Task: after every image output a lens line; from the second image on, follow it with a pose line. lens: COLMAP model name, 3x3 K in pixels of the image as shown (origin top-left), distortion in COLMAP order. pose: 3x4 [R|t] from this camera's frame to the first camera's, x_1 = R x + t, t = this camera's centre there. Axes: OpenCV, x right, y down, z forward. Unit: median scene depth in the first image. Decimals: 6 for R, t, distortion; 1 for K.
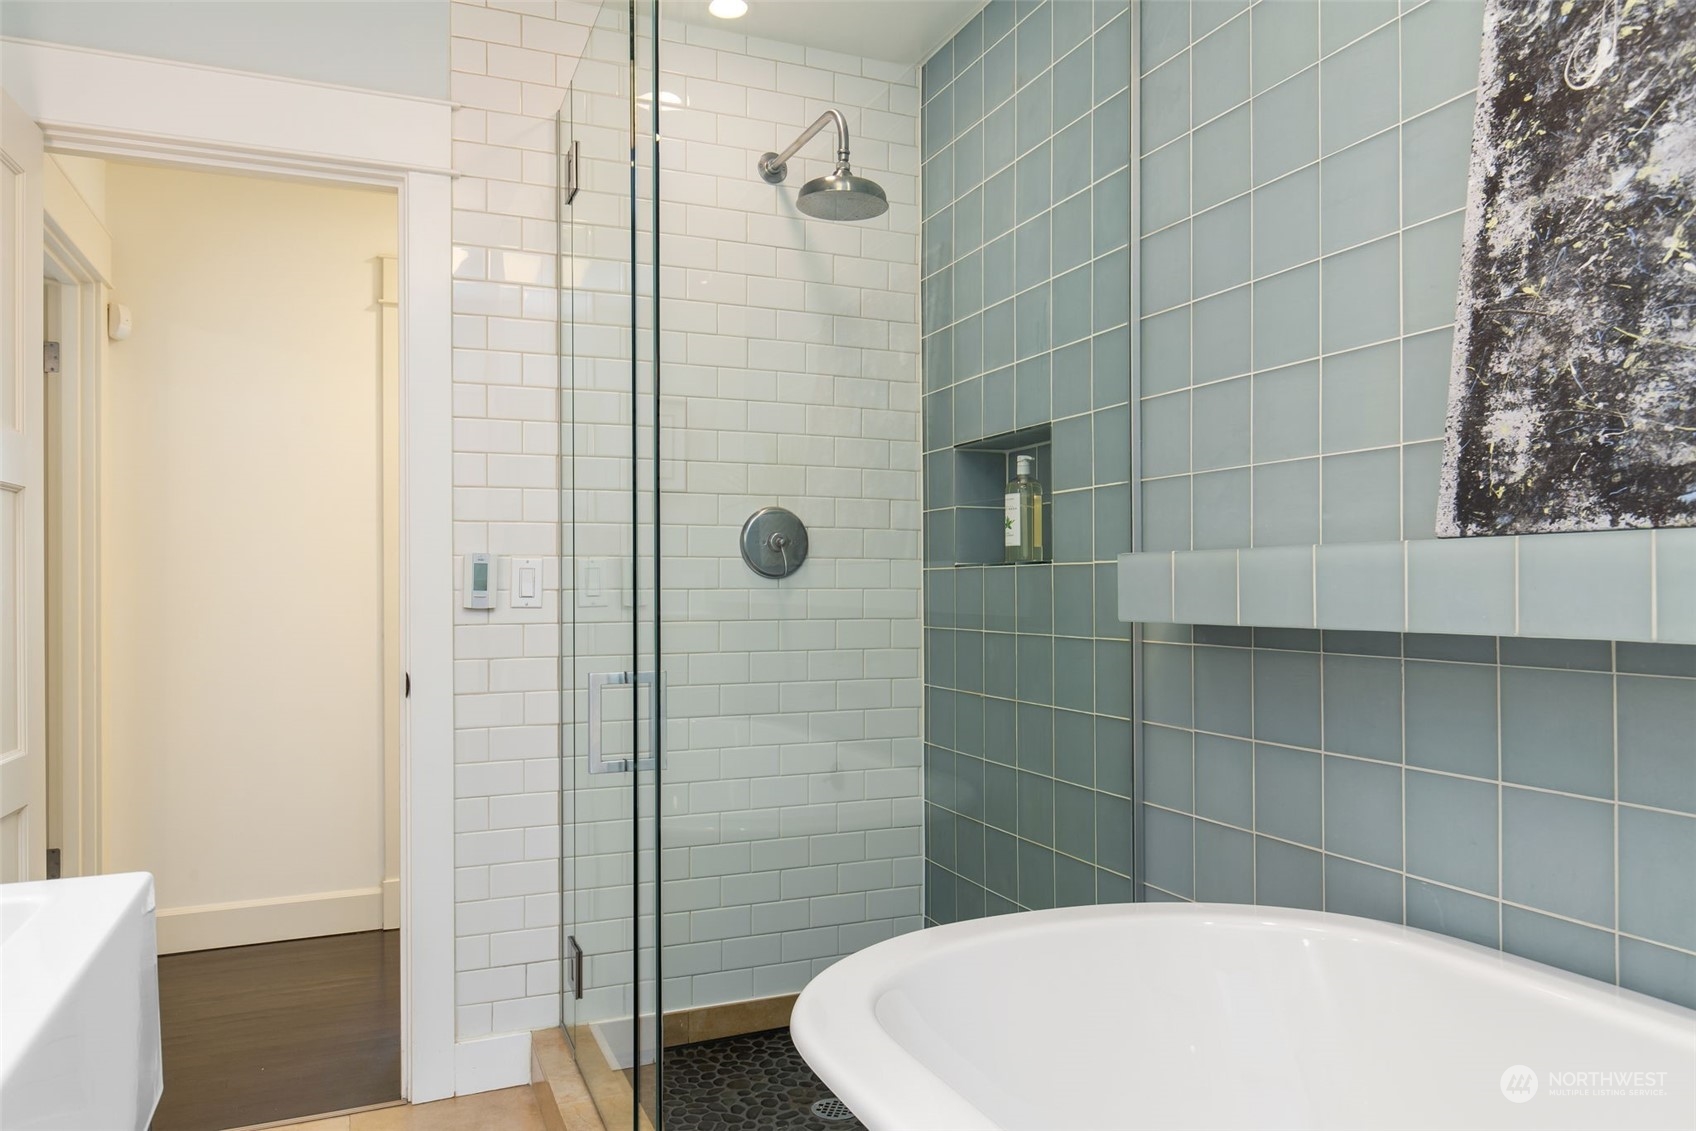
lens RADIAL K [[1174.7, 0, 849.4], [0, 1174.7, 591.6], [0, 0, 1]] dist [-0.003623, -0.000817]
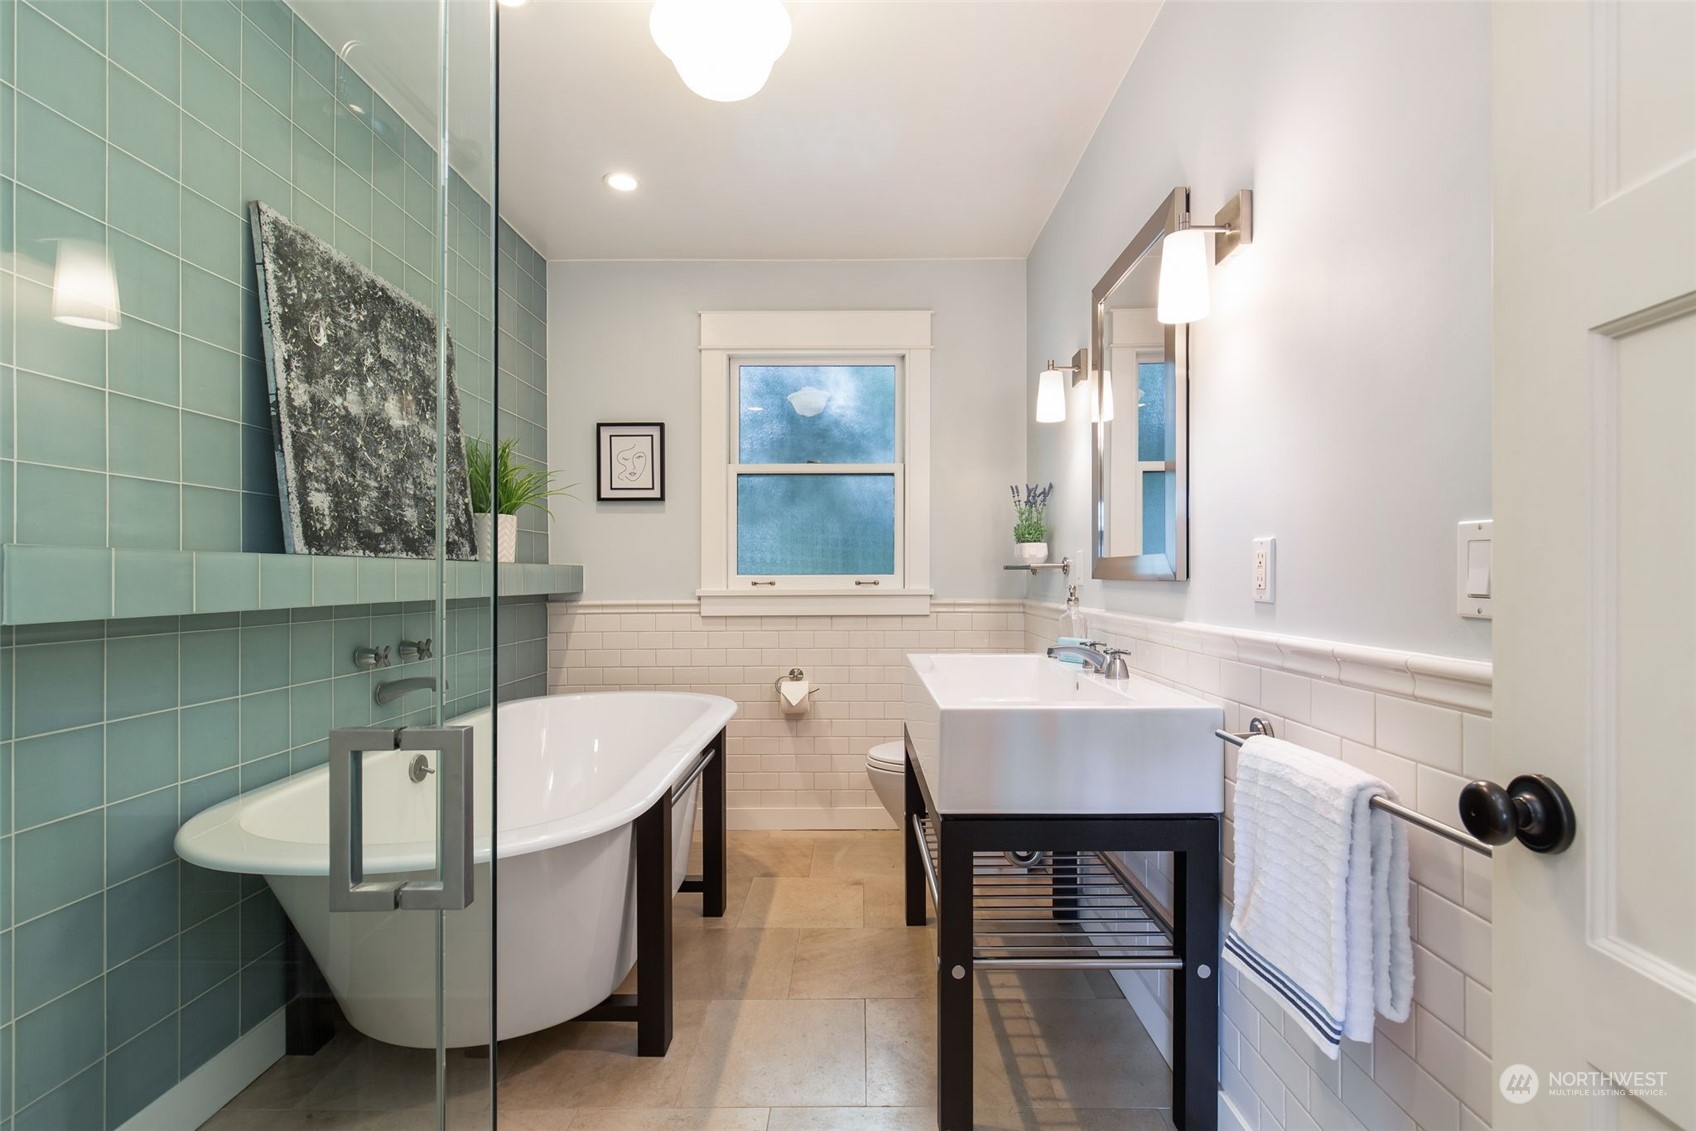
lens RADIAL K [[765.0, 0, 848.0], [0, 765.0, 565.5], [0, 0, 1]] dist [-0.001101, -0.000177]
pose [[-0.920122, 0.009044, 0.391527, -0.783499], [0.005533, 0.999934, -0.010095, -0.013051], [-0.391593, -0.007122, -0.920111, 1.880335]]
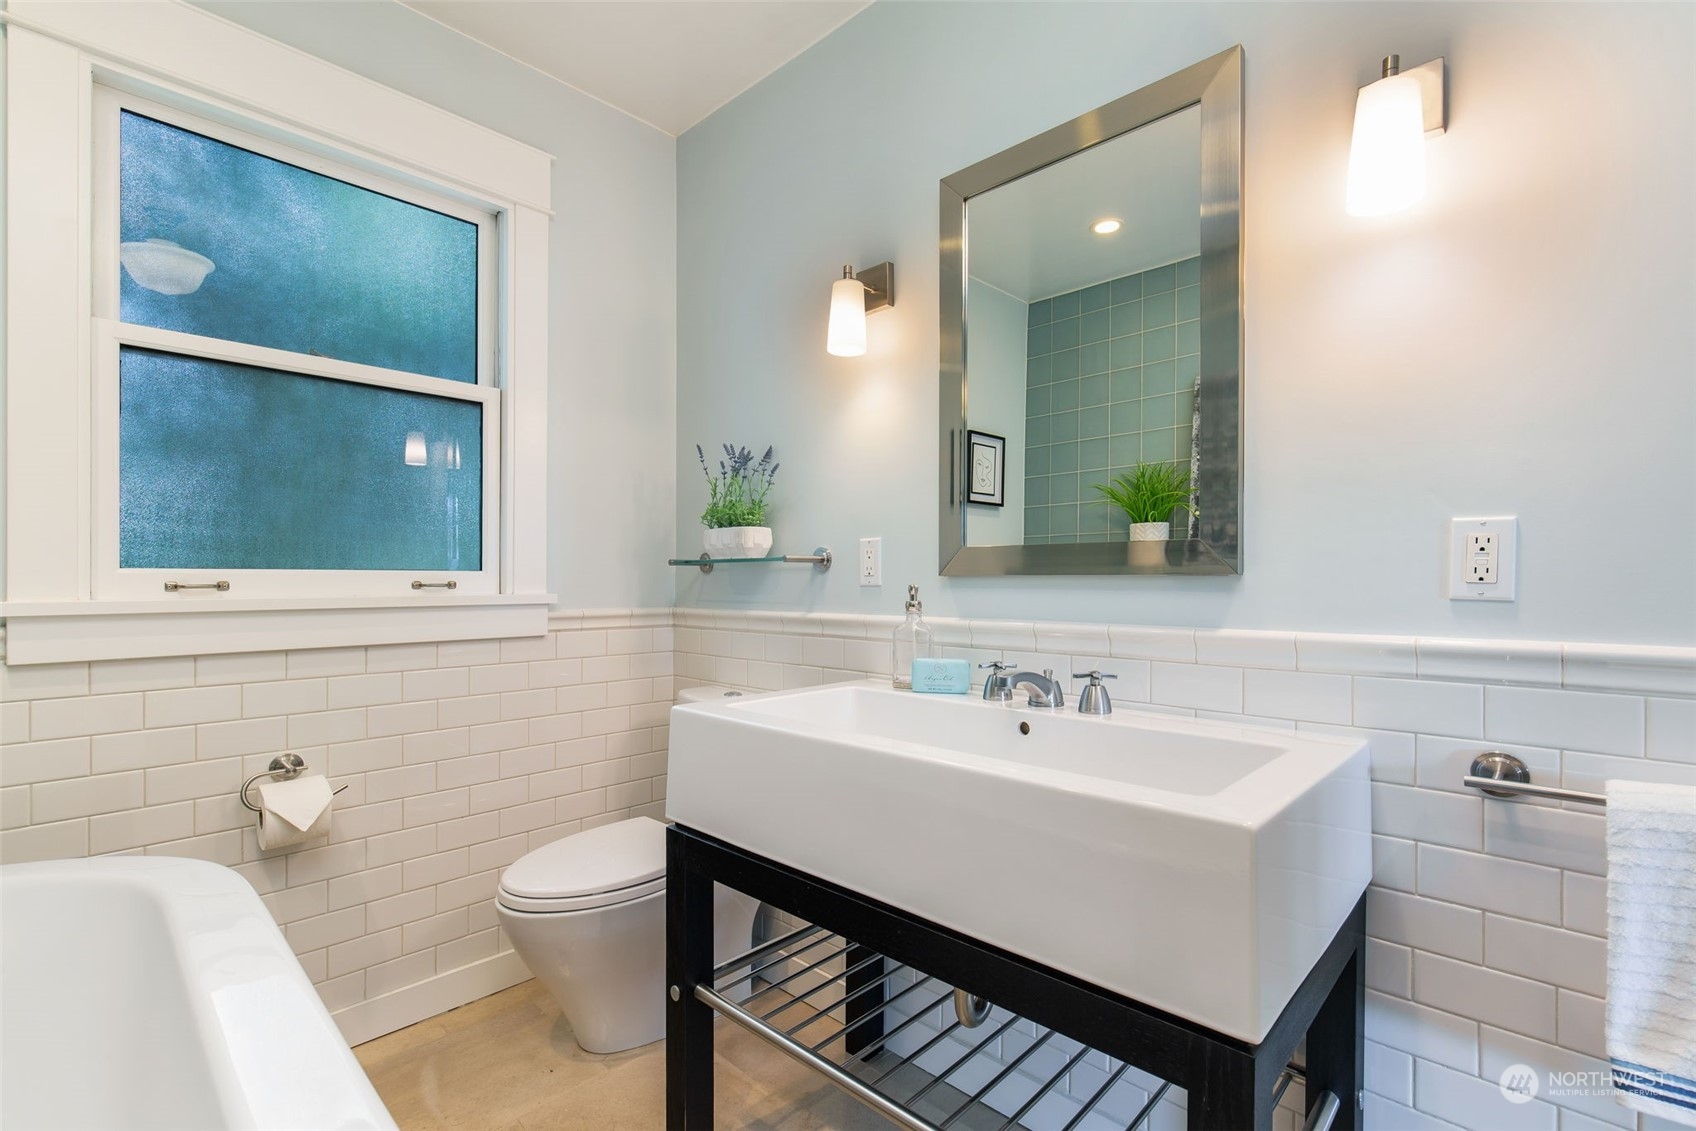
lens RADIAL K [[765.8, 0, 851.3], [0, 765.8, 577.9], [0, 0, 1]] dist [0.003048, 0.001222]
pose [[-0.915142, 0.000938, -0.403131, -0.002150], [0.000707, 0.999999, 0.000722, 0.004521], [0.403131, 0.000376, -0.915142, 1.196032]]
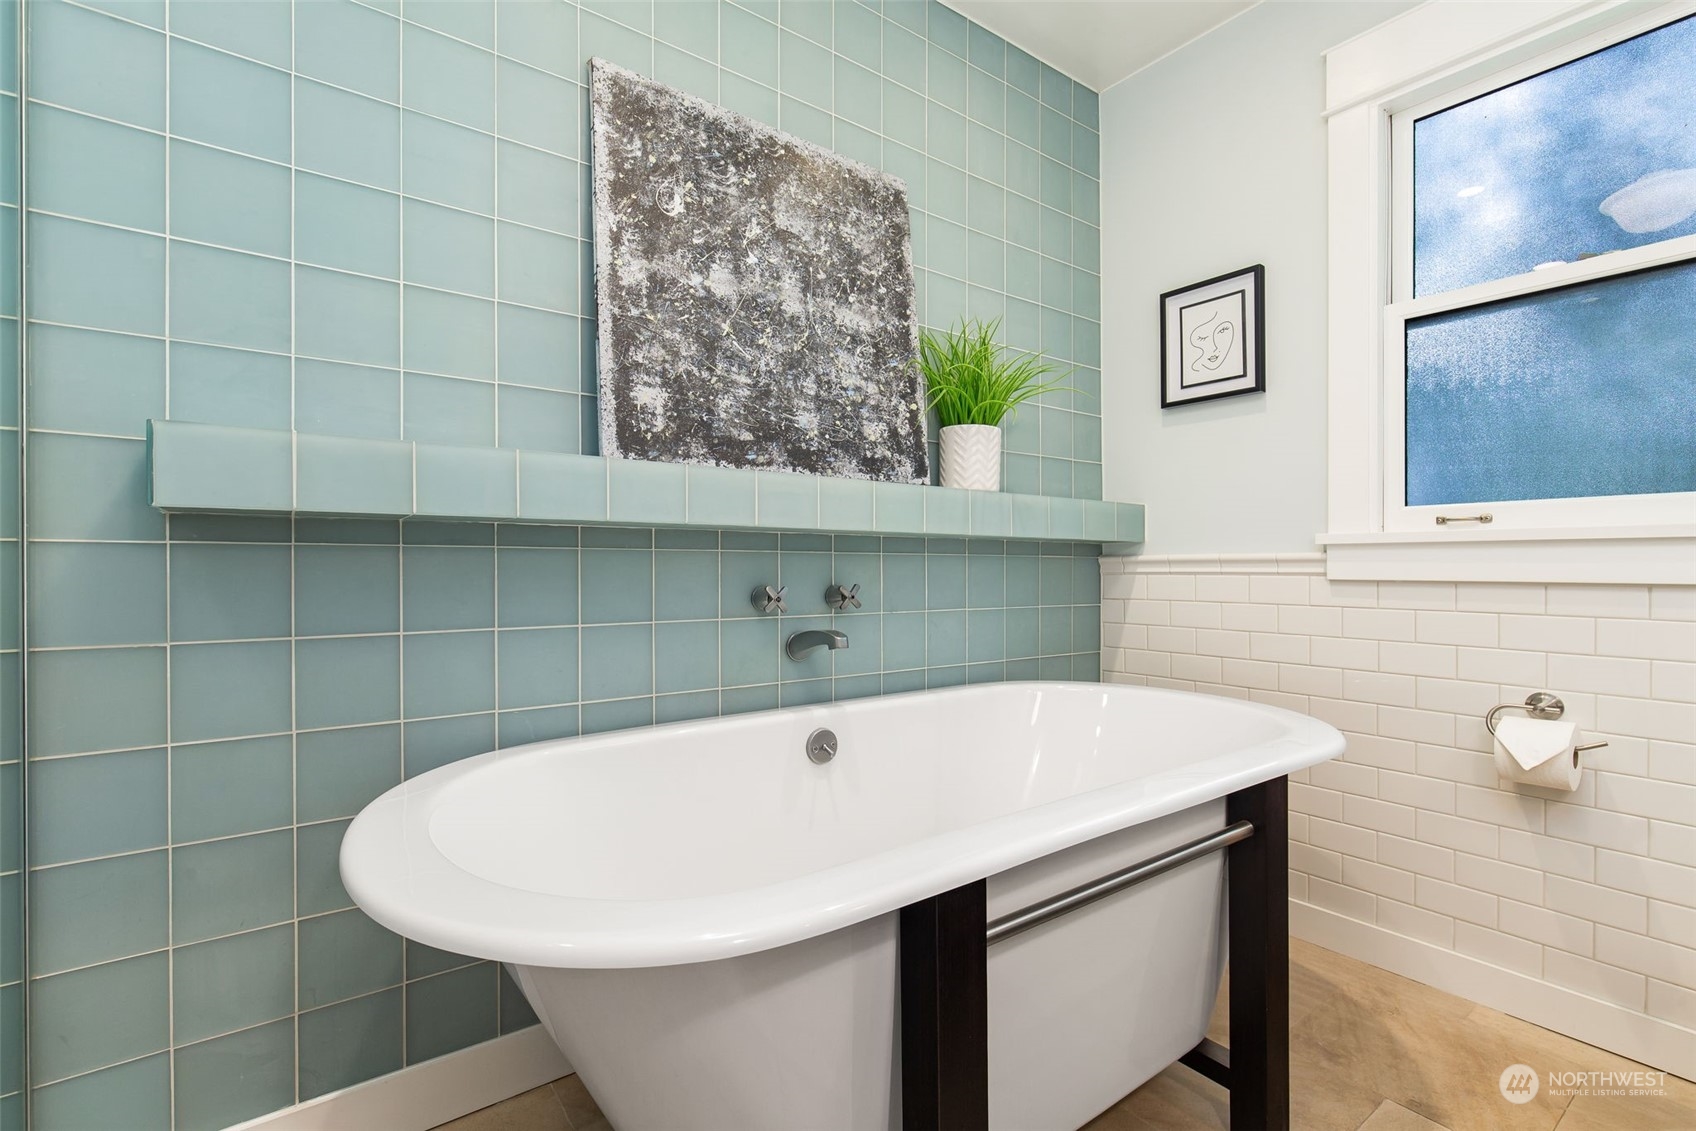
lens RADIAL K [[765.0, 0, 848.0], [0, 765.0, 565.5], [0, 0, 1]] dist [-0.001101, -0.000177]
pose [[-0.240818, 0.000304, 0.970570, -0.548661], [-0.000569, 1.000000, -0.000454, 0.096437], [-0.970570, -0.000661, -0.240818, 1.009160]]
